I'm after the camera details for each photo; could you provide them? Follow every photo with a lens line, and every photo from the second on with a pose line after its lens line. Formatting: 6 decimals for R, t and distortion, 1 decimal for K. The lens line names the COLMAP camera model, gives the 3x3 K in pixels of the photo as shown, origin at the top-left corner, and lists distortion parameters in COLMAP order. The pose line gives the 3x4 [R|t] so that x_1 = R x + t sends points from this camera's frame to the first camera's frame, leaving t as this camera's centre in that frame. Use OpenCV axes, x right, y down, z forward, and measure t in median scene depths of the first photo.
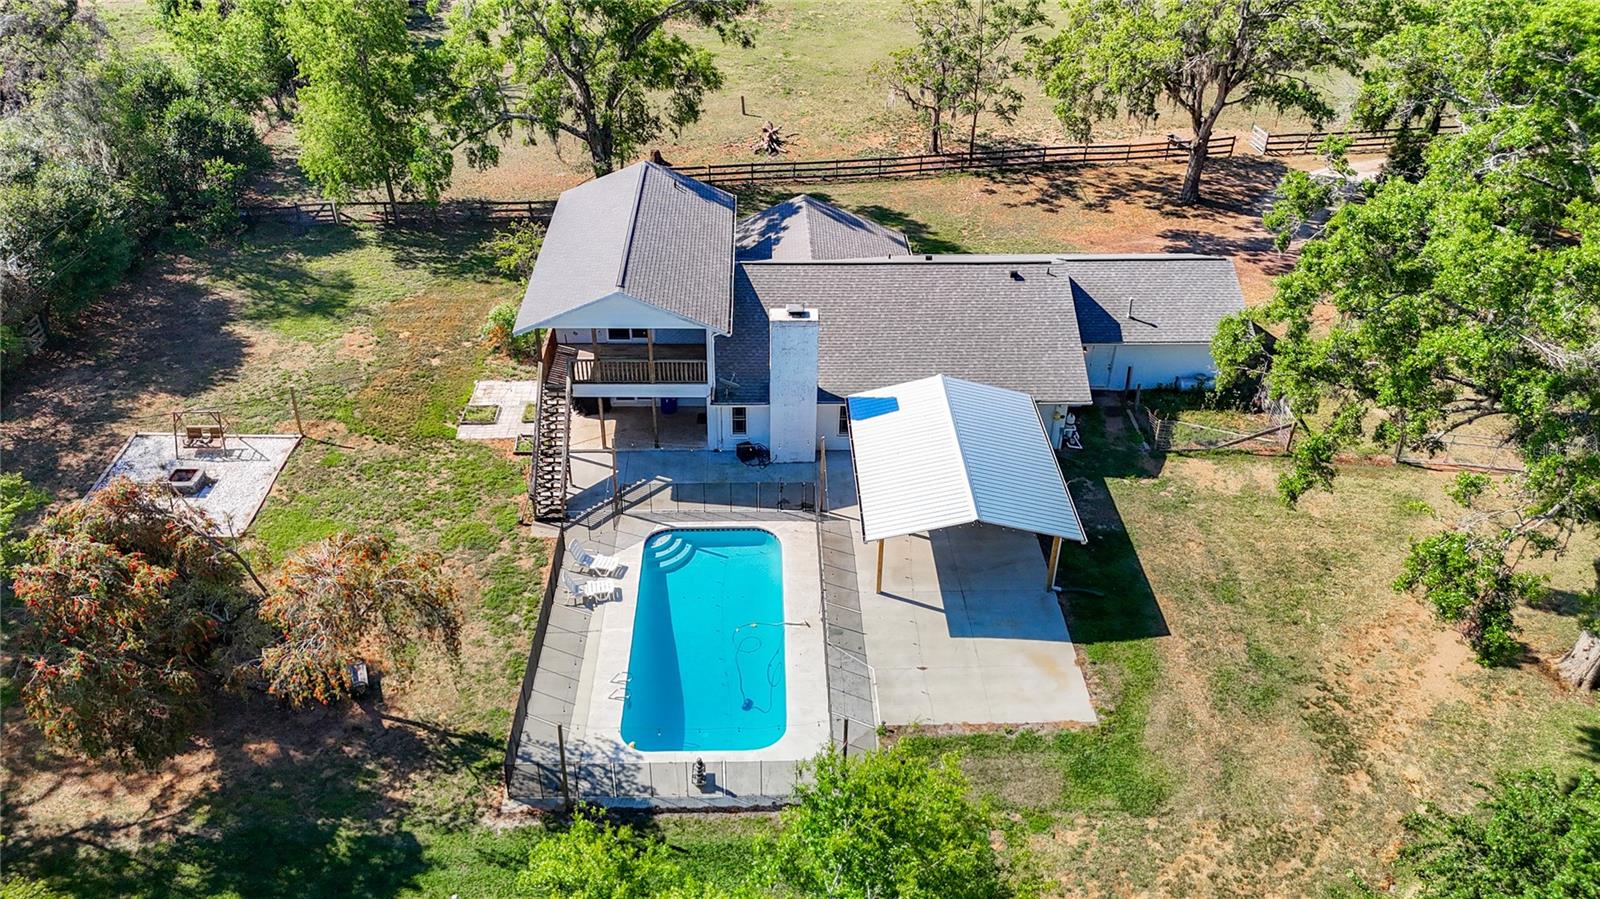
lens RADIAL K [[1200.5, 0, 782.3], [0, 1200.5, 443.5], [0, 0, 1]] dist [0.067131, -0.067367]
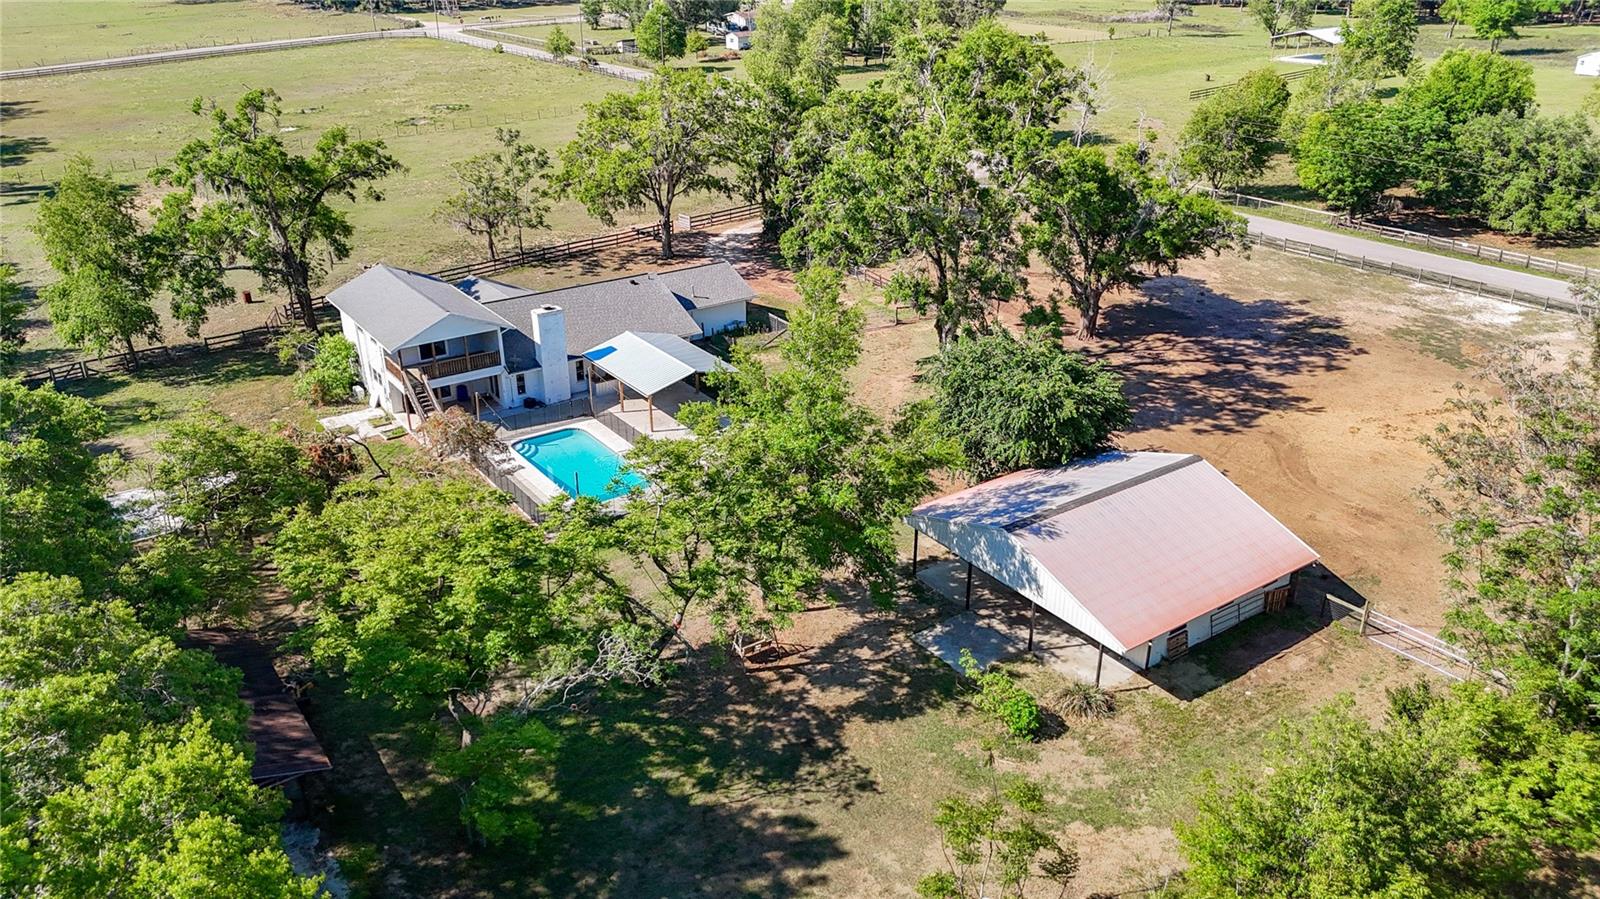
lens RADIAL K [[1200.5, 0, 819.2], [0, 1200.5, 425.3], [0, 0, 1]] dist [0.067131, -0.067367]
pose [[0.819288, -0.239586, 0.520928, -0.435828], [0.321636, 0.944151, -0.071616, 0.214665], [-0.474676, 0.226224, 0.850591, -0.463827]]
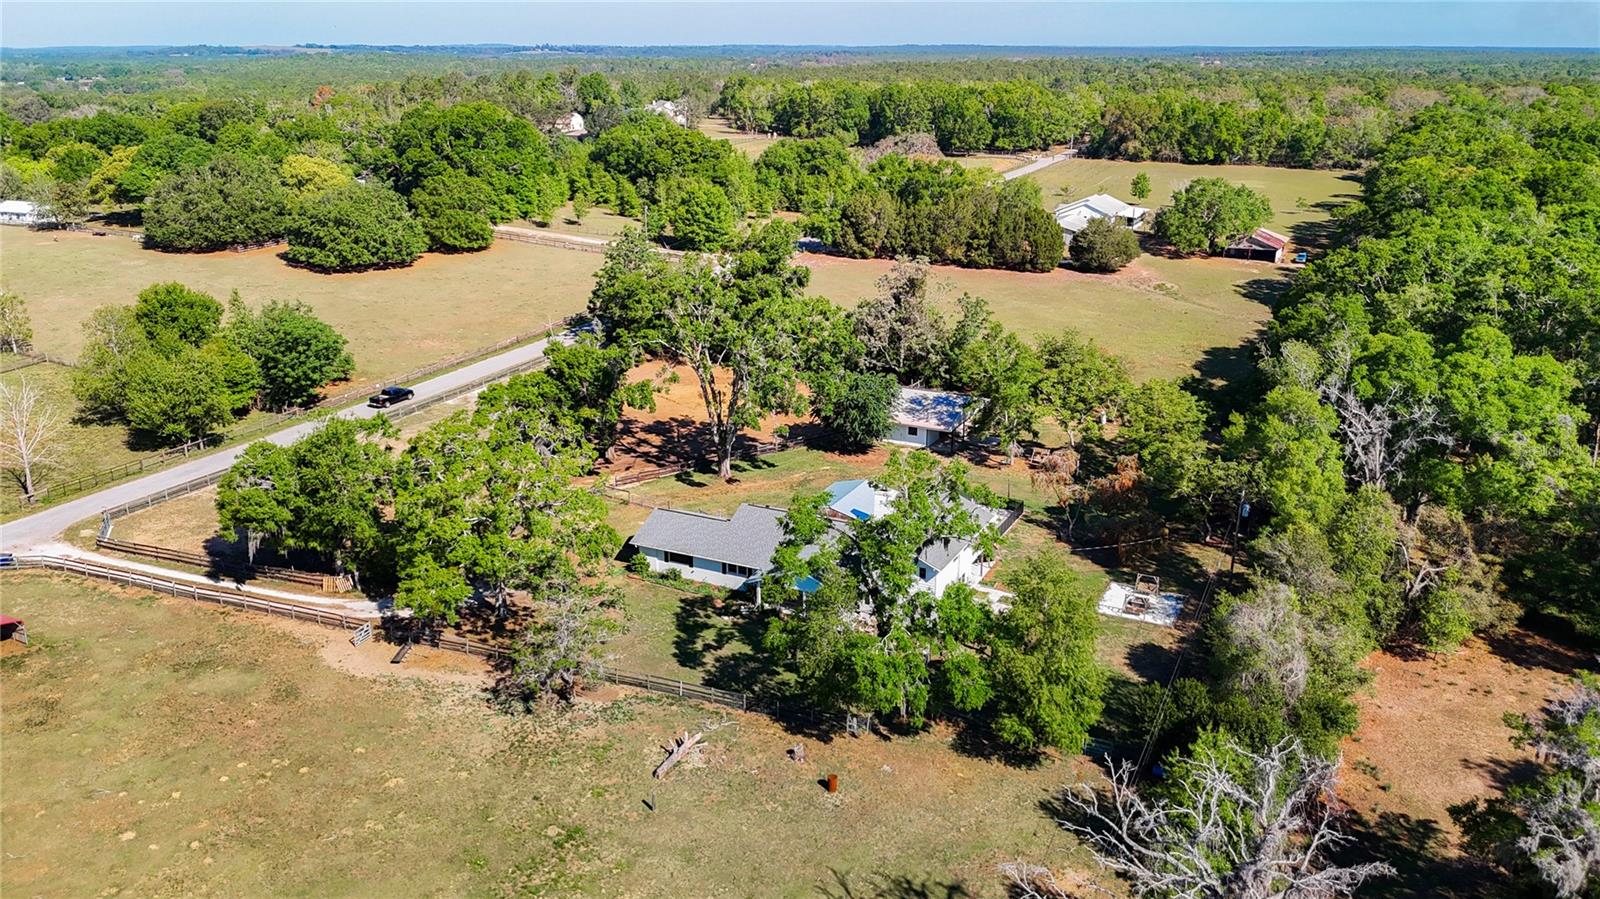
lens RADIAL K [[1200.5, 0, 800.9], [0, 1200.5, 498.4], [0, 0, 1]] dist [0.067131, -0.067367]
pose [[-0.885061, -0.177144, 0.430449, -0.635529], [0.244664, 0.609661, 0.753958, -1.410742], [-0.395987, 0.772615, -0.496247, 1.611065]]
